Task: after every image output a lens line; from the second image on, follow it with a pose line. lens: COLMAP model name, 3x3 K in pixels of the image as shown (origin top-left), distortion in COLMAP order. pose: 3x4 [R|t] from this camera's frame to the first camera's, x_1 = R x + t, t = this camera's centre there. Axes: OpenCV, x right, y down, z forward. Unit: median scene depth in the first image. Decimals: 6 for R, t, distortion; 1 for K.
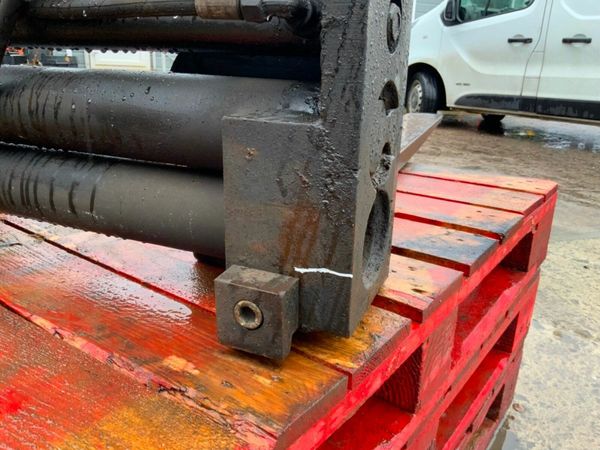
lens RADIAL K [[505.5, 0, 302.4], [0, 505.5, 227.1], [0, 0, 1]] dist [-0.003440, -0.015612]
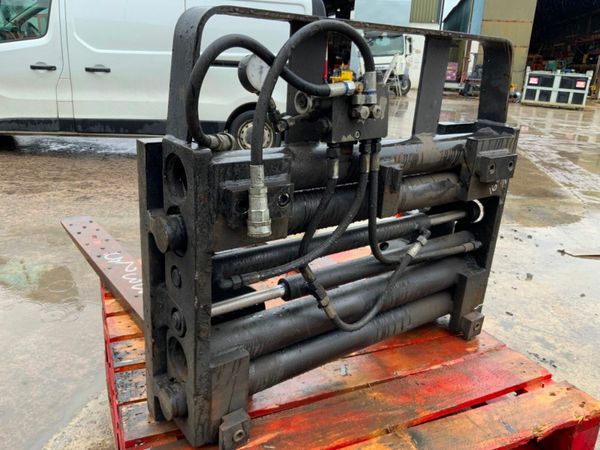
lens RADIAL K [[496.5, 0, 300.9], [0, 496.5, 228.7], [0, 0, 1]] dist [0.081785, -0.158198]
pose [[0.490708, -0.288926, 0.822026, -0.279669], [0.240192, 0.951723, 0.191130, -0.118565], [-0.837564, 0.103655, 0.536416, 0.005895]]
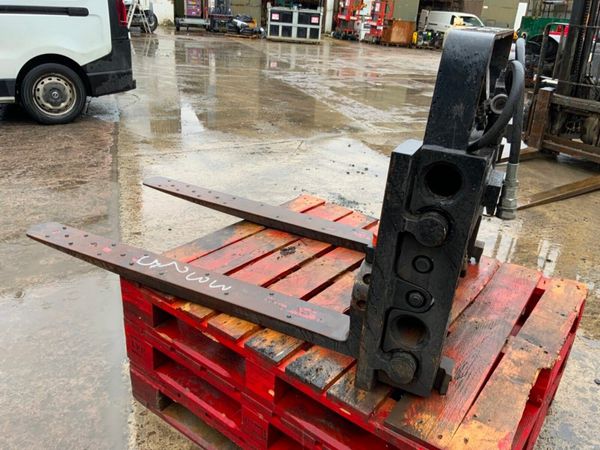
lens RADIAL K [[496.5, 0, 300.9], [0, 496.5, 228.7], [0, 0, 1]] dist [0.081785, -0.158198]
pose [[0.012037, -0.435135, 0.900285, -0.340617], [0.253353, 0.872298, 0.418220, -0.189921], [-0.967299, 0.223056, 0.120743, 0.161098]]
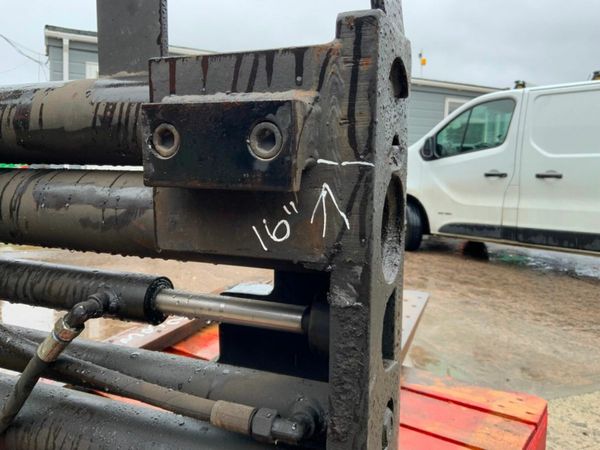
lens RADIAL K [[503.0, 0, 300.0], [0, 503.0, 225.0], [0, 0, 1]] dist [0.034059, -0.080917]
pose [[0.999730, -0.015236, 0.017530, -0.002018], [0.018623, 0.976863, -0.213052, -0.048051], [-0.013878, 0.213321, 0.976884, -0.014576]]
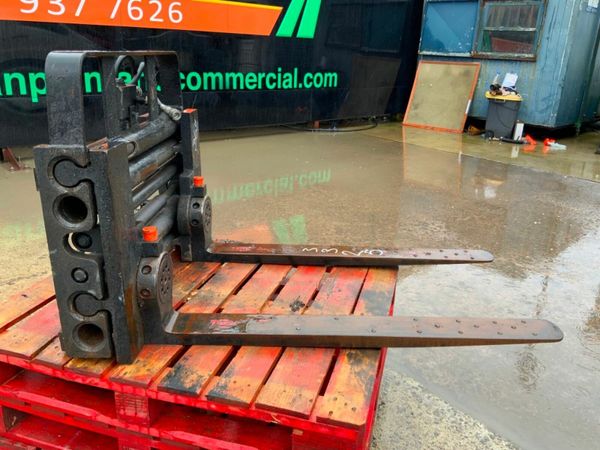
lens RADIAL K [[496.5, 0, 300.9], [0, 496.5, 228.7], [0, 0, 1]] dist [0.081785, -0.158198]
pose [[0.362335, 0.295311, -0.884027, 0.277953], [-0.319974, 0.930247, 0.179604, -0.137901], [0.875403, 0.217789, 0.431553, 0.062610]]
